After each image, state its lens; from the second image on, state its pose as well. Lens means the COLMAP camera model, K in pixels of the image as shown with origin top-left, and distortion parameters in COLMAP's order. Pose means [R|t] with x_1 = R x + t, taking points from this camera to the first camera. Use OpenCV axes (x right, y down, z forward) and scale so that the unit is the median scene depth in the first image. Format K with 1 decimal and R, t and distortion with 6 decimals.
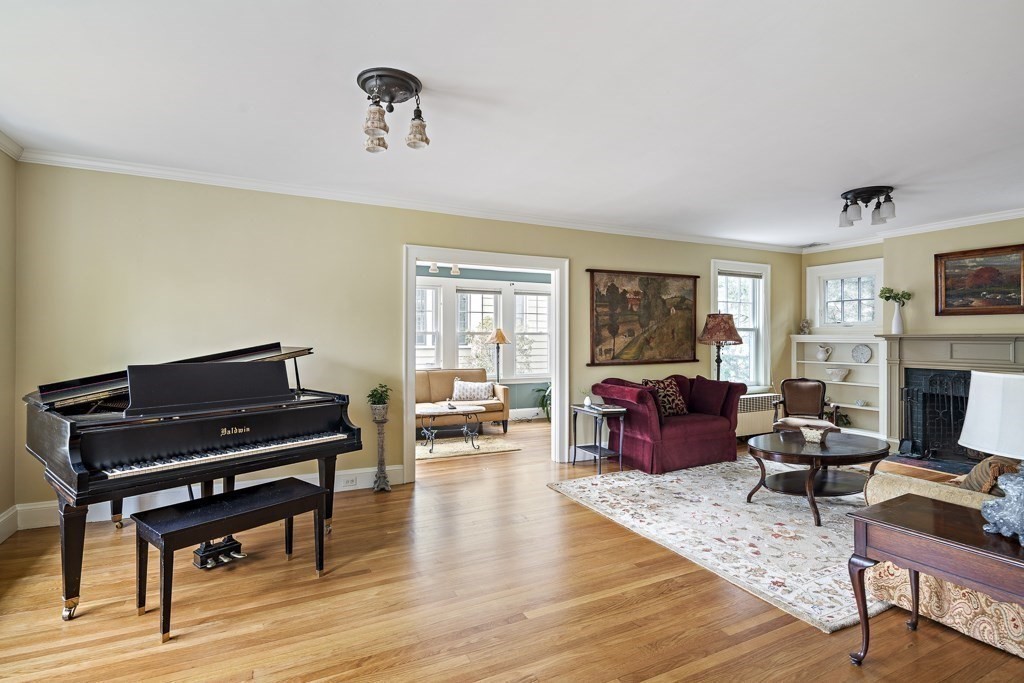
lens RADIAL K [[496.5, 0, 508.2], [0, 496.5, 340.9], [0, 0, 1]] dist [0.002465, -0.002789]
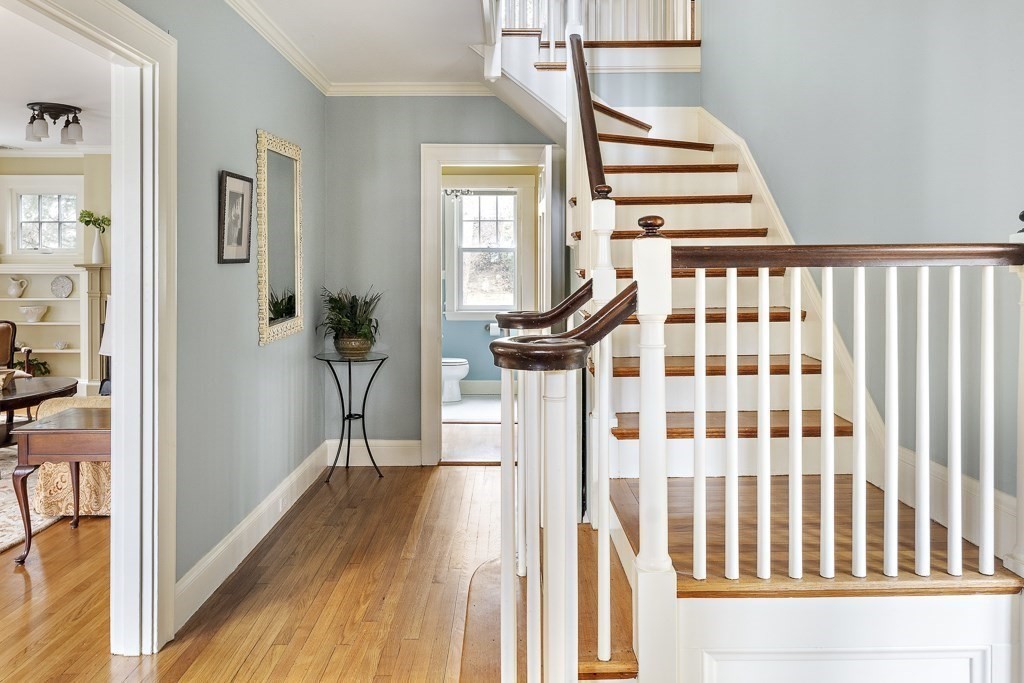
lens RADIAL K [[760.4, 0, 499.9], [0, 760.4, 270.1], [0, 0, 1]] dist [0.003333, 0.001520]
pose [[0.443219, -0.005657, 0.896396, -0.128265], [0.006483, 0.999974, 0.003105, -0.001733], [-0.896390, 0.004435, 0.443244, -0.266439]]
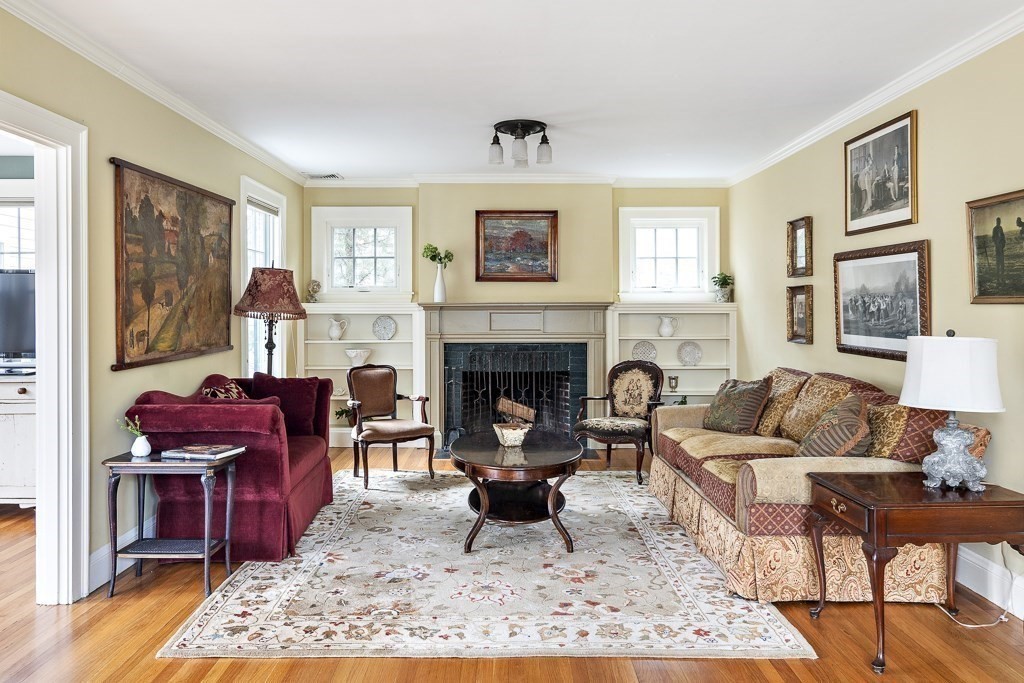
lens RADIAL K [[760.4, 0, 500.9], [0, 760.4, 306.6], [0, 0, 1]] dist [0.003333, 0.001520]
pose [[0.447623, -0.002252, 0.894219, -0.306043], [0.009895, 0.999948, -0.002435, -0.002775], [-0.894168, 0.009938, 0.447622, 0.368667]]
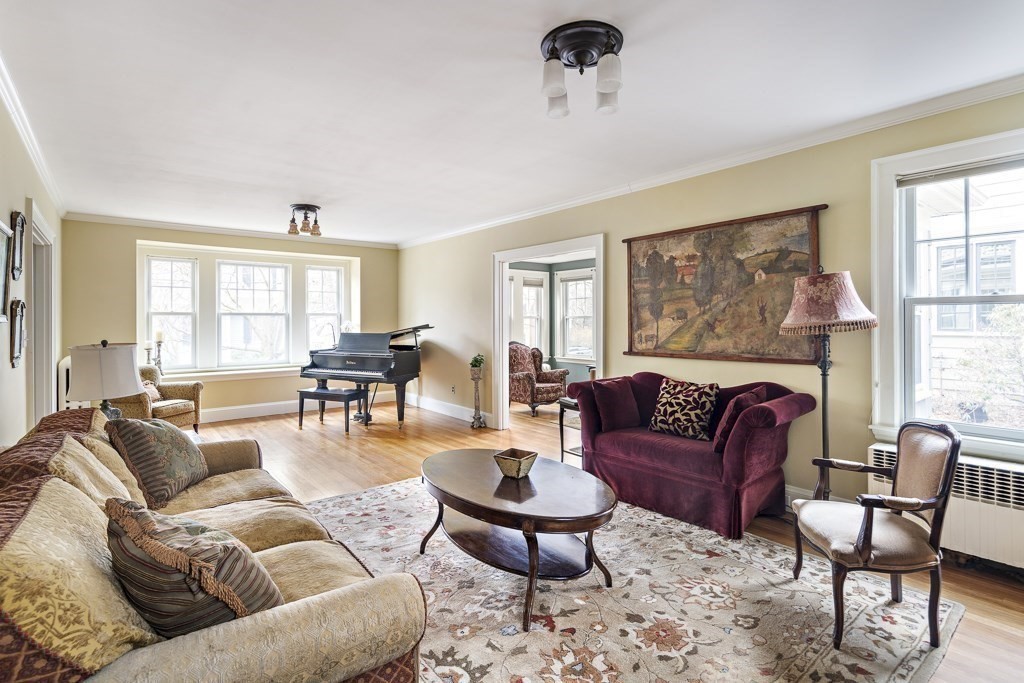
lens RADIAL K [[496.5, 0, 510.4], [0, 496.5, 323.9], [0, 0, 1]] dist [0.002465, -0.002789]
pose [[0.214698, 0.006205, -0.976661, 0.943155], [0.000158, 0.999980, 0.006388, -0.006686], [0.976680, -0.001526, 0.214693, 0.627893]]
